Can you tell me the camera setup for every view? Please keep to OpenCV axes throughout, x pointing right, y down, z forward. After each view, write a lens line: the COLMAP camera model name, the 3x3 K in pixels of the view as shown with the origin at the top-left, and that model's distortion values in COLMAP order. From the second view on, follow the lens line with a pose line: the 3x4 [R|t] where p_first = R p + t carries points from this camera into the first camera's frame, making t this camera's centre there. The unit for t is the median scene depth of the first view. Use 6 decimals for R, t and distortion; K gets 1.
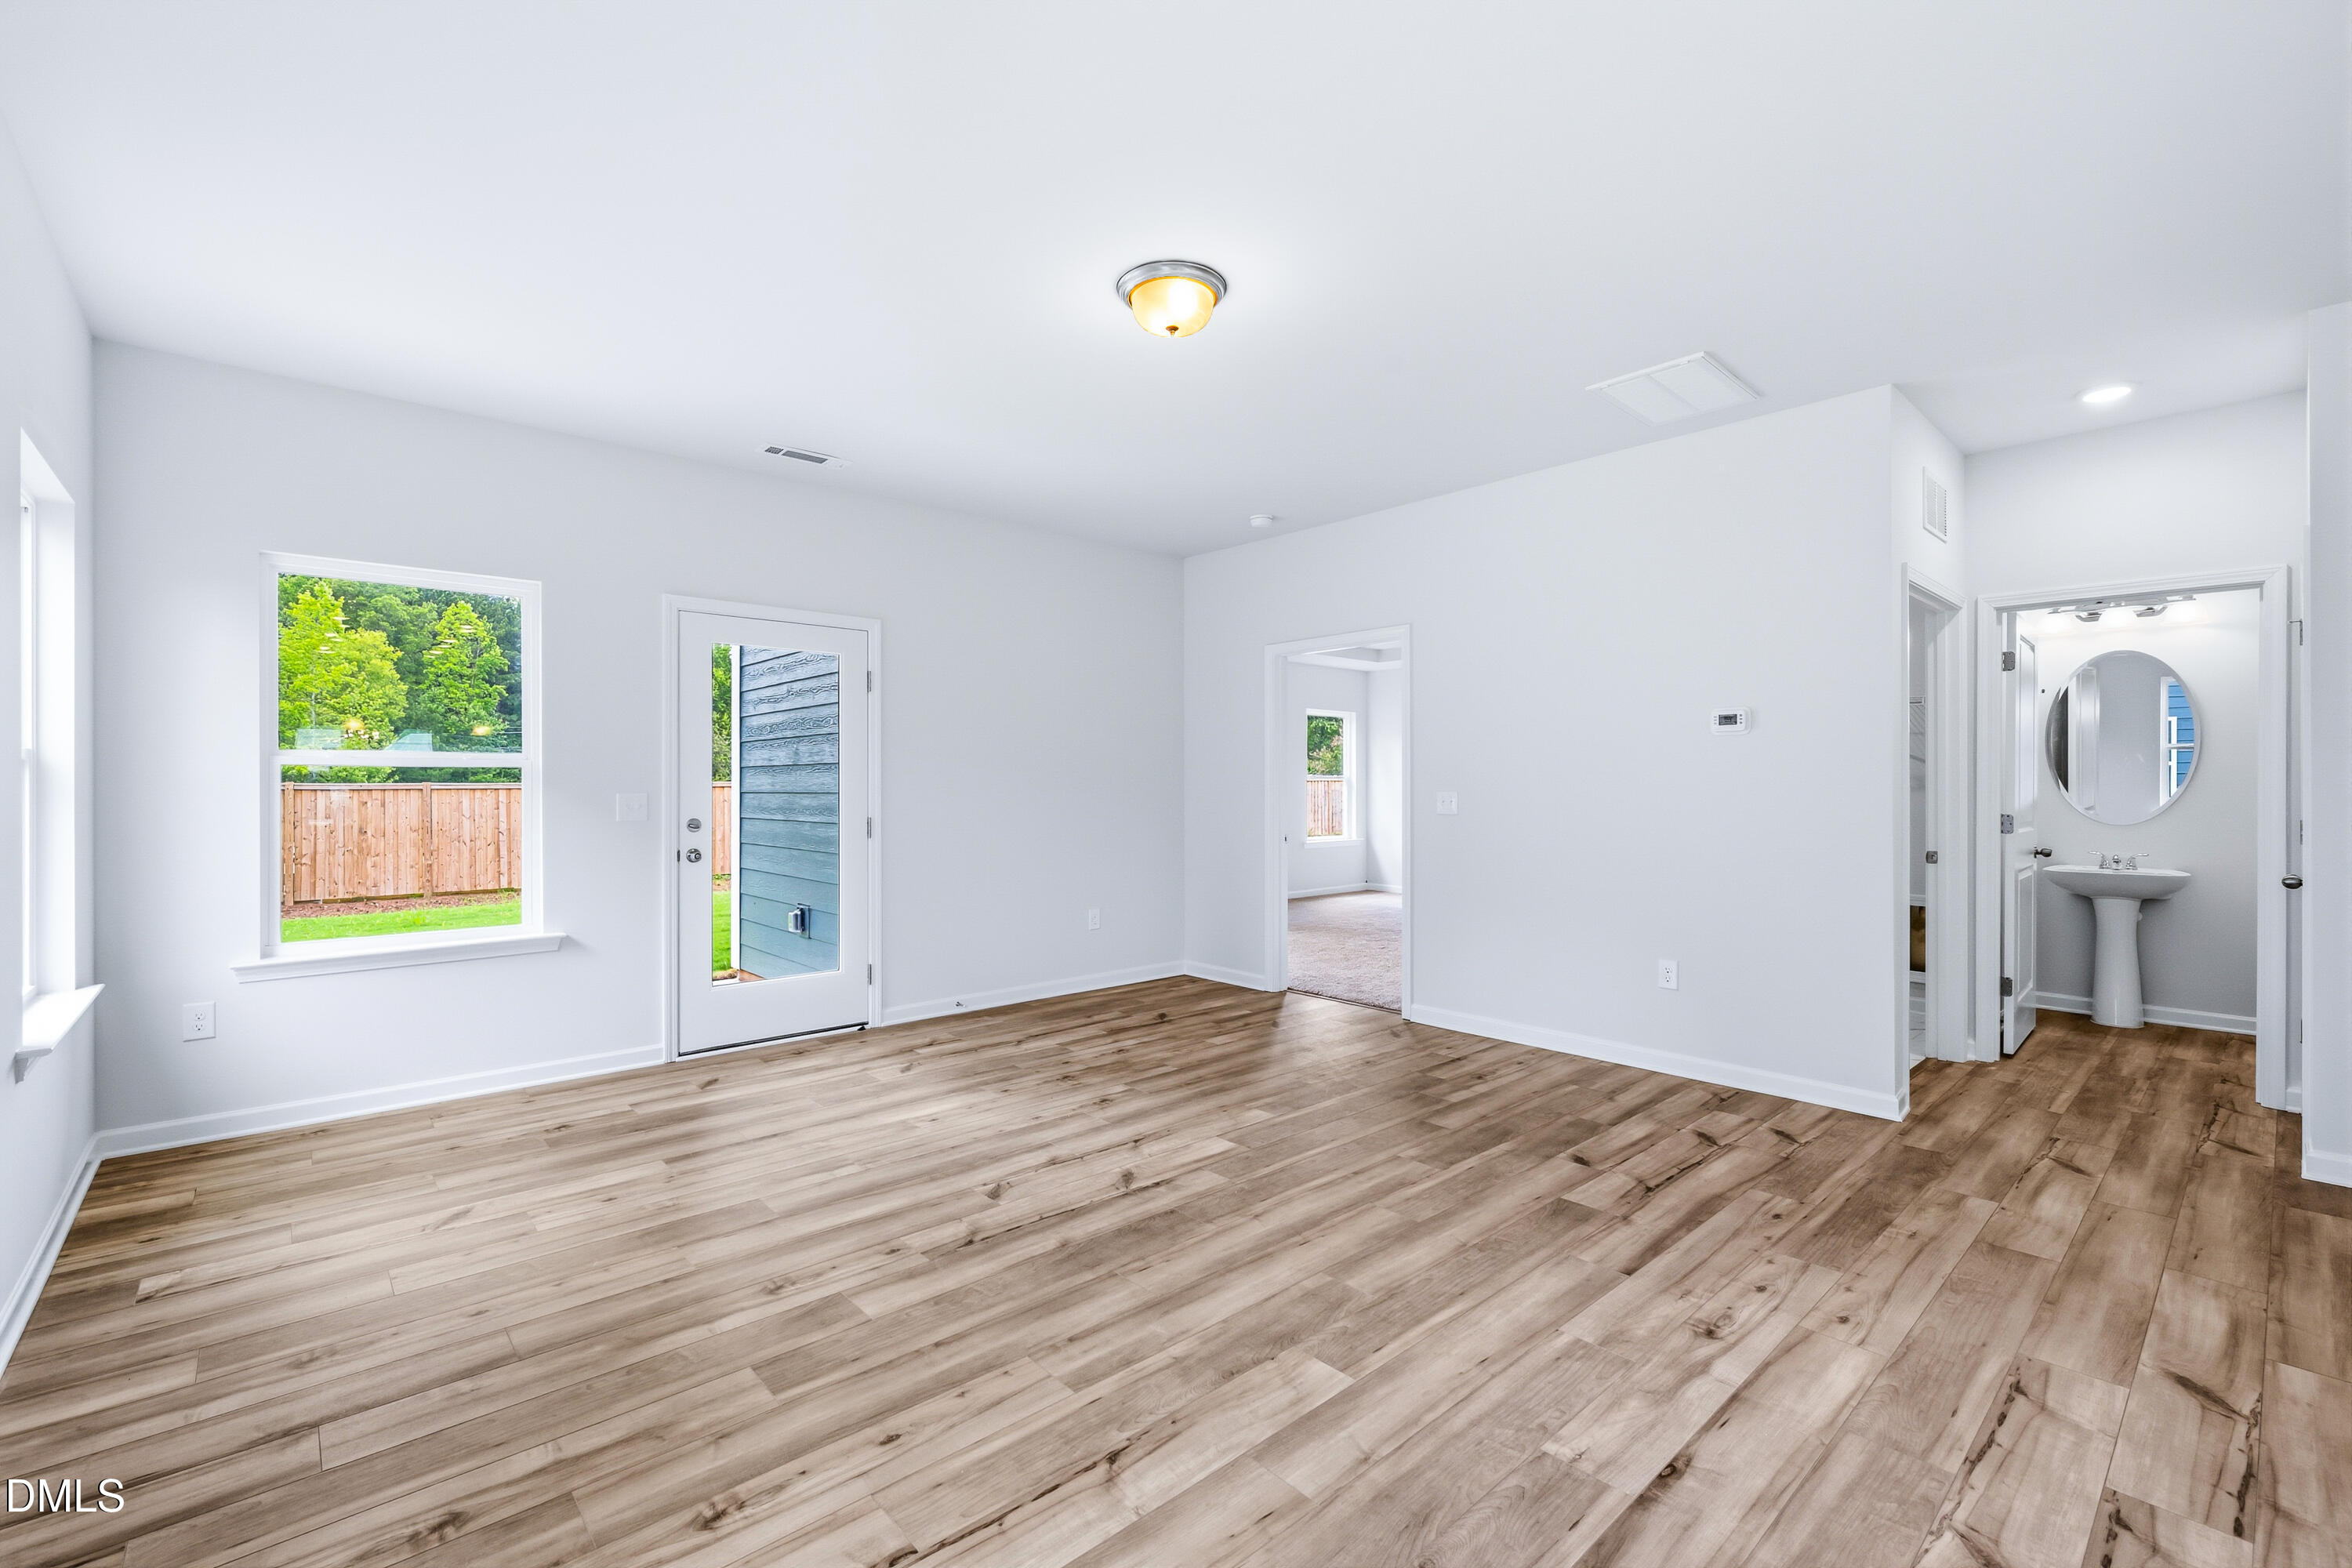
lens RADIAL K [[1003.6, 0, 1164.3], [0, 1003.6, 794.9], [0, 0, 1]] dist [-0.001444, 0.000830]
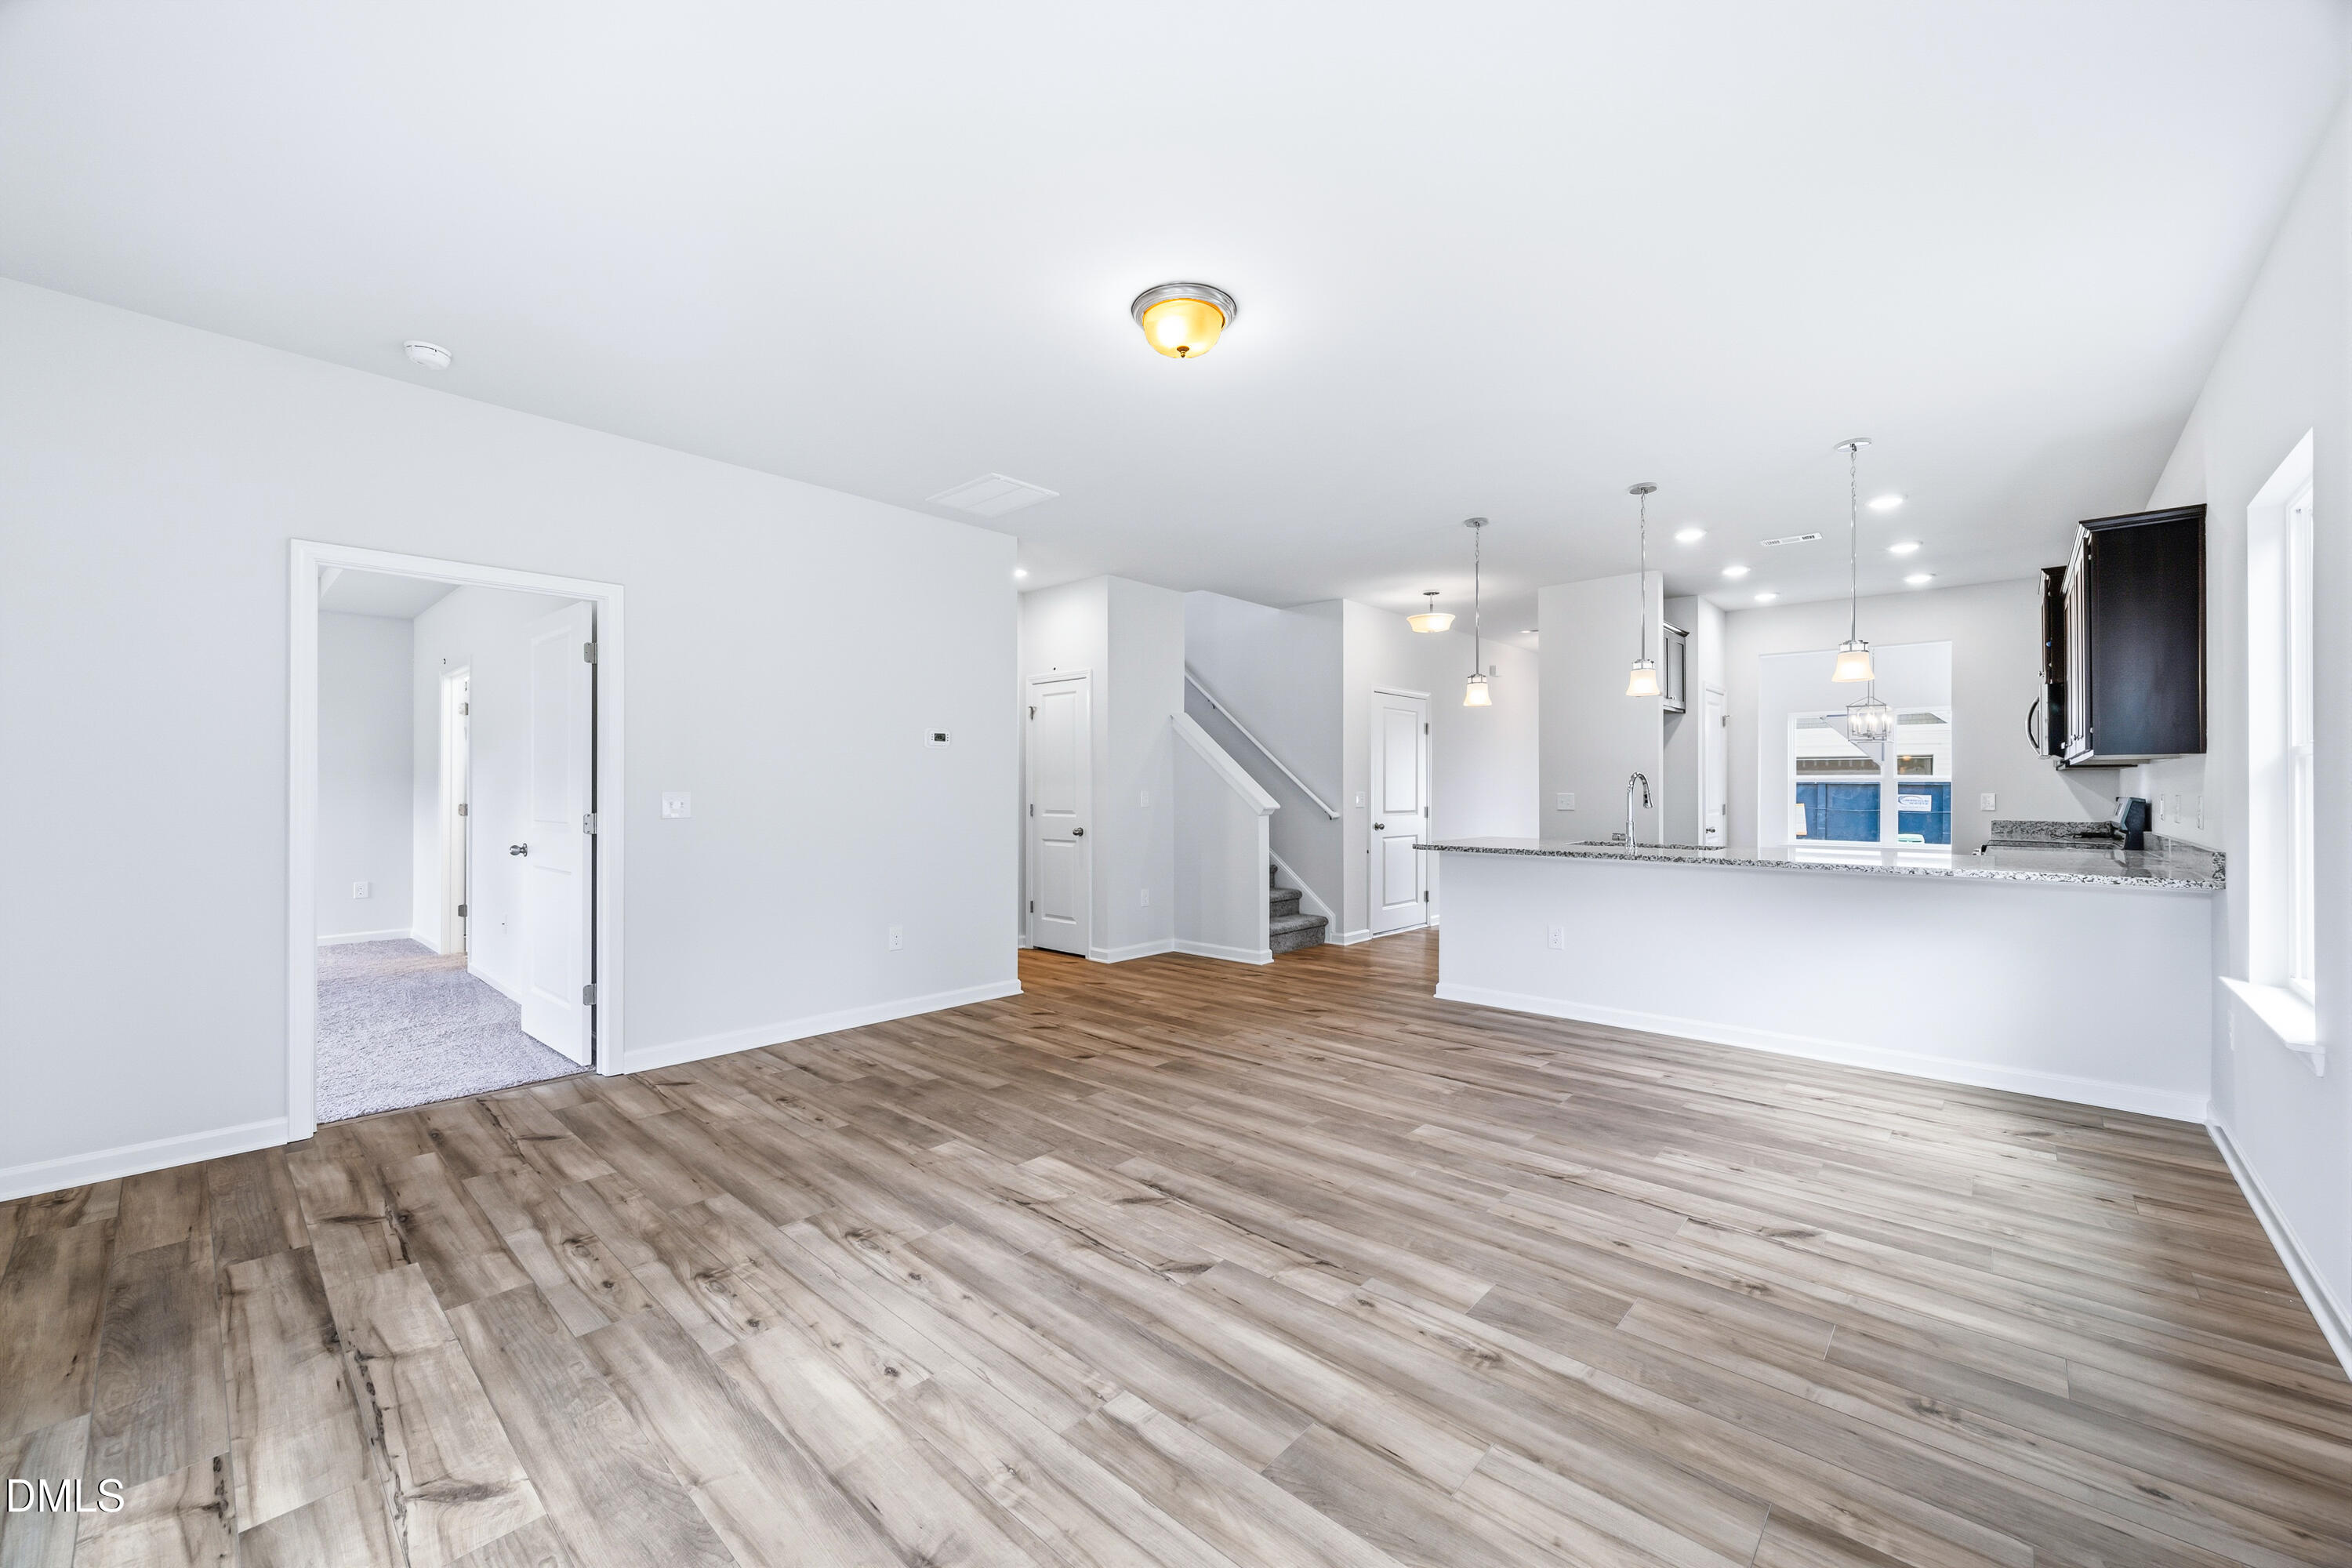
lens RADIAL K [[924.1, 0, 1174.3], [0, 924.1, 776.8], [0, 0, 1]] dist [0.000513, -0.000371]
pose [[-0.106077, 0.013023, 0.994273, -1.002573], [0.006828, 0.999900, -0.012368, -0.005666], [-0.994334, 0.005476, -0.106156, 1.165648]]
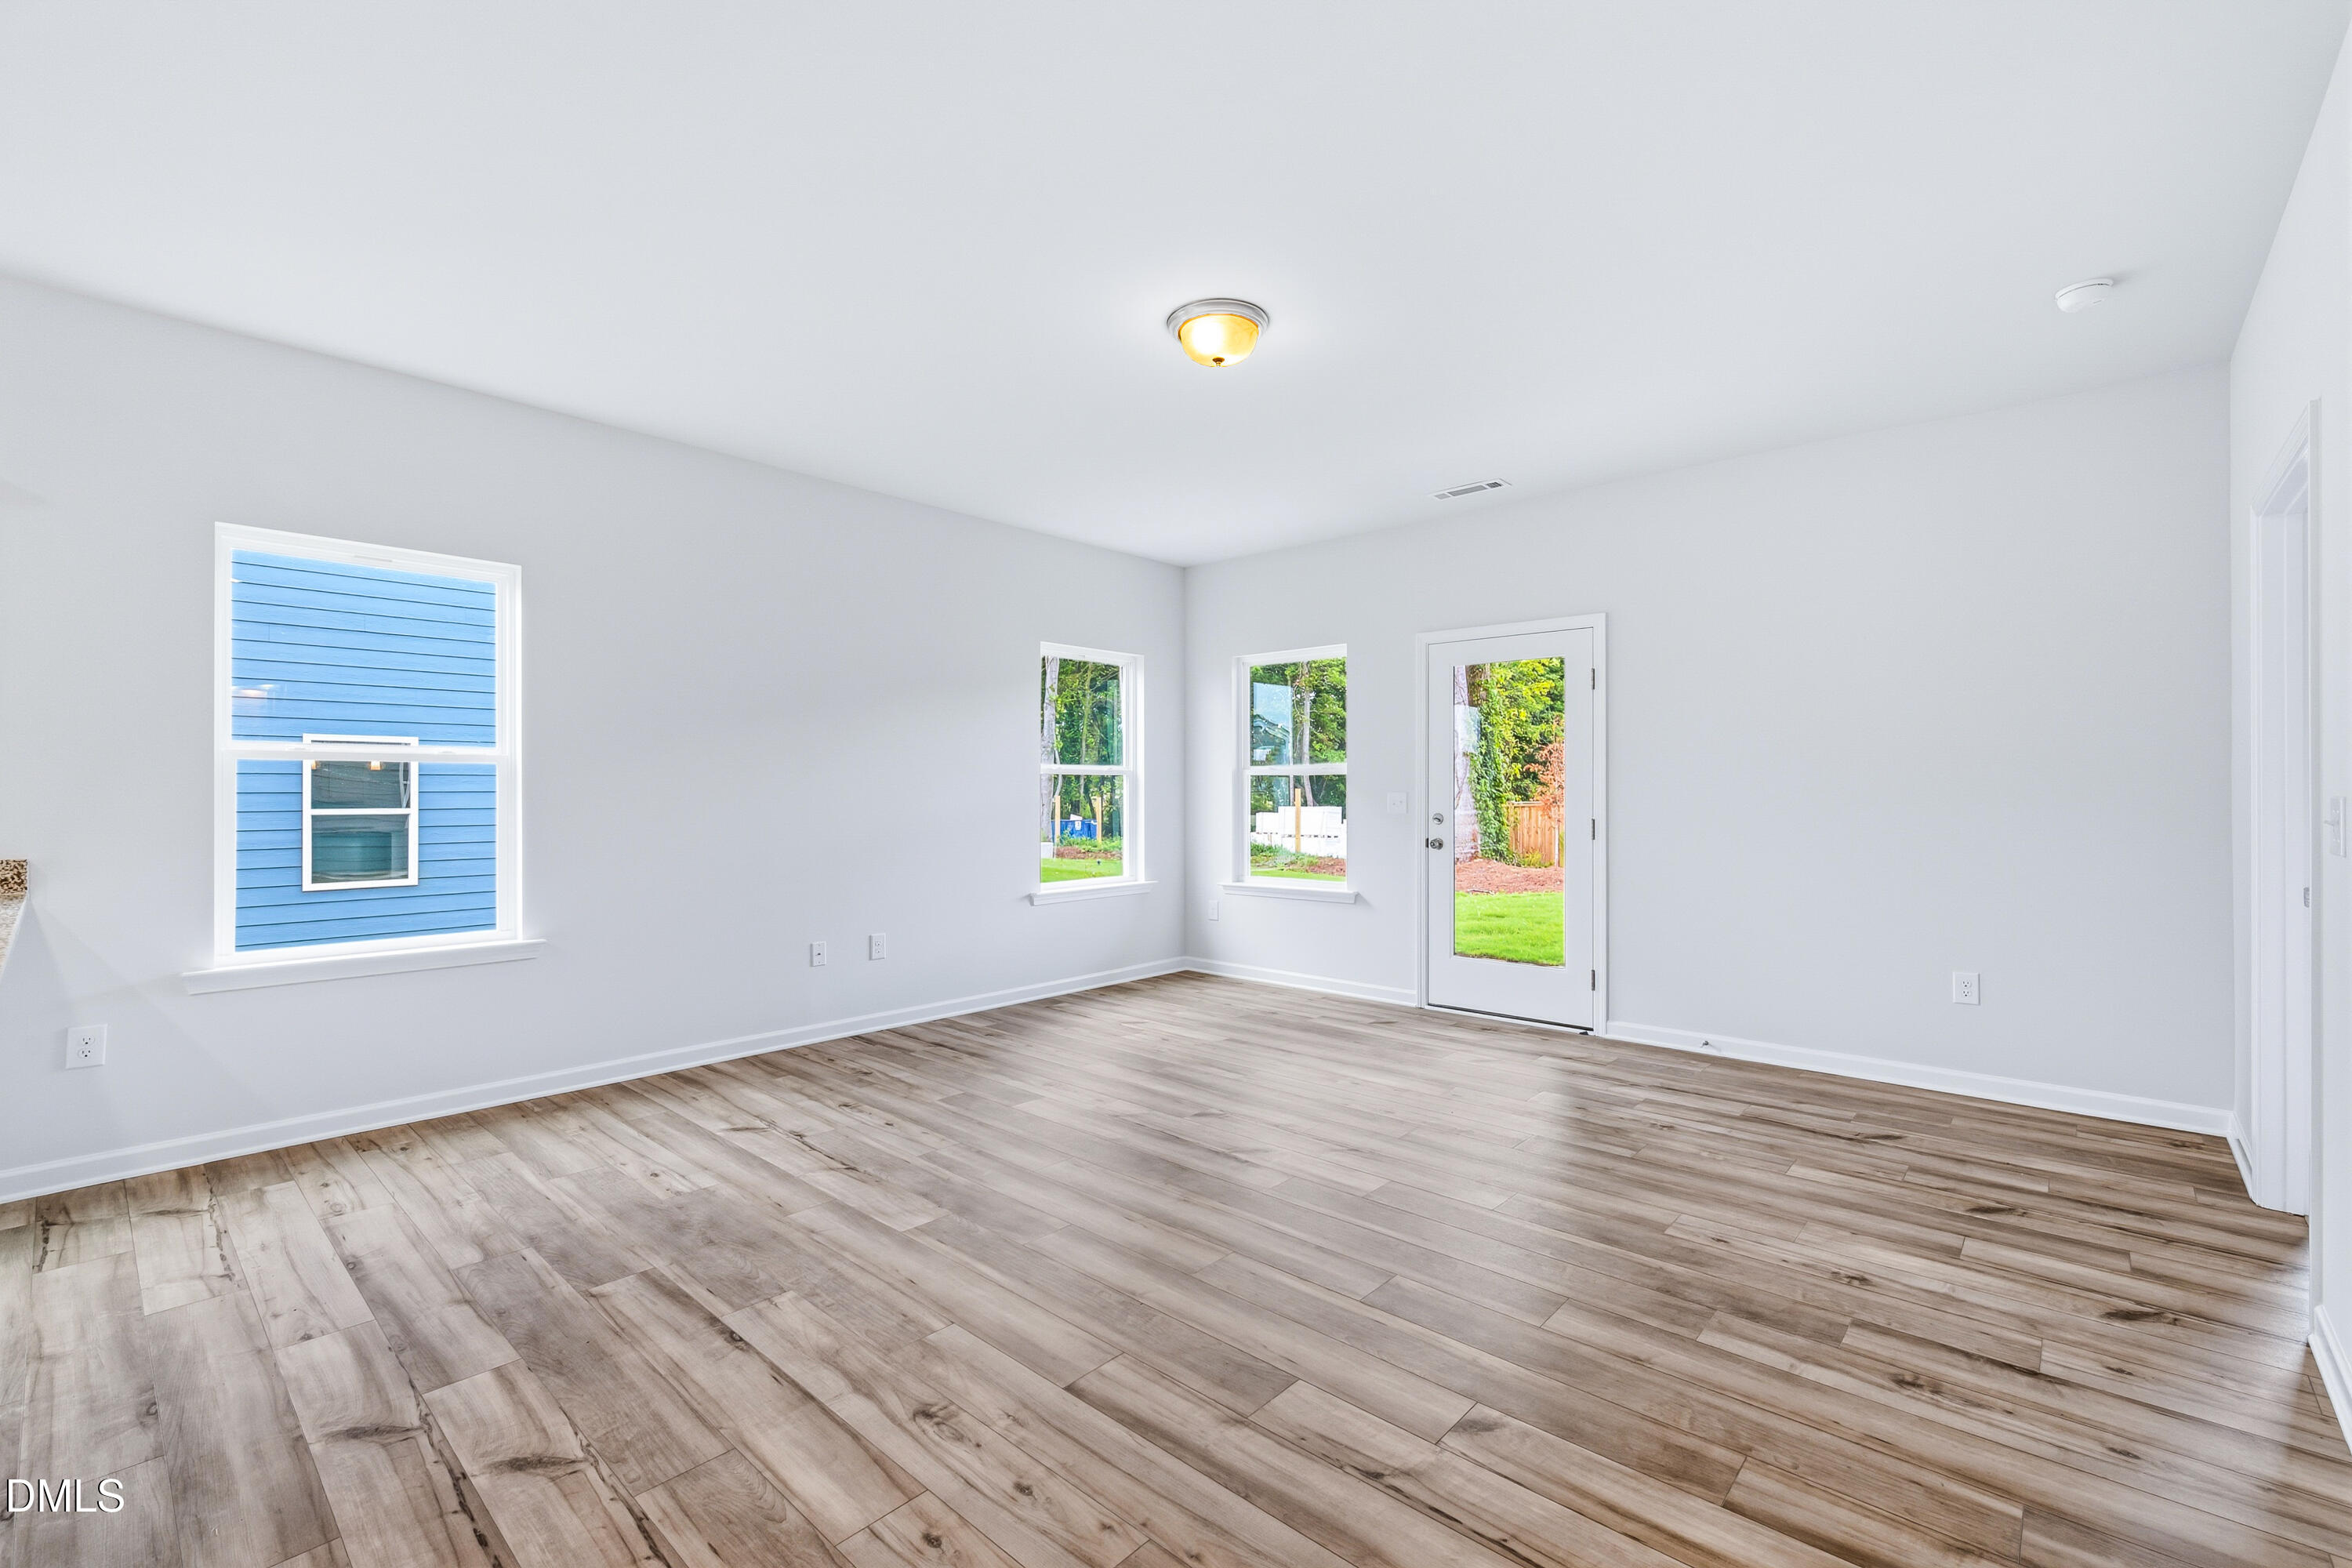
lens RADIAL K [[1003.6, 0, 1170.8], [0, 1003.6, 782.4], [0, 0, 1]] dist [-0.001444, 0.000830]
pose [[0.107630, -0.005595, -0.994175, 1.125363], [-0.008922, 0.999938, -0.006593, -0.004024], [0.994151, 0.009579, 0.107573, 0.874031]]
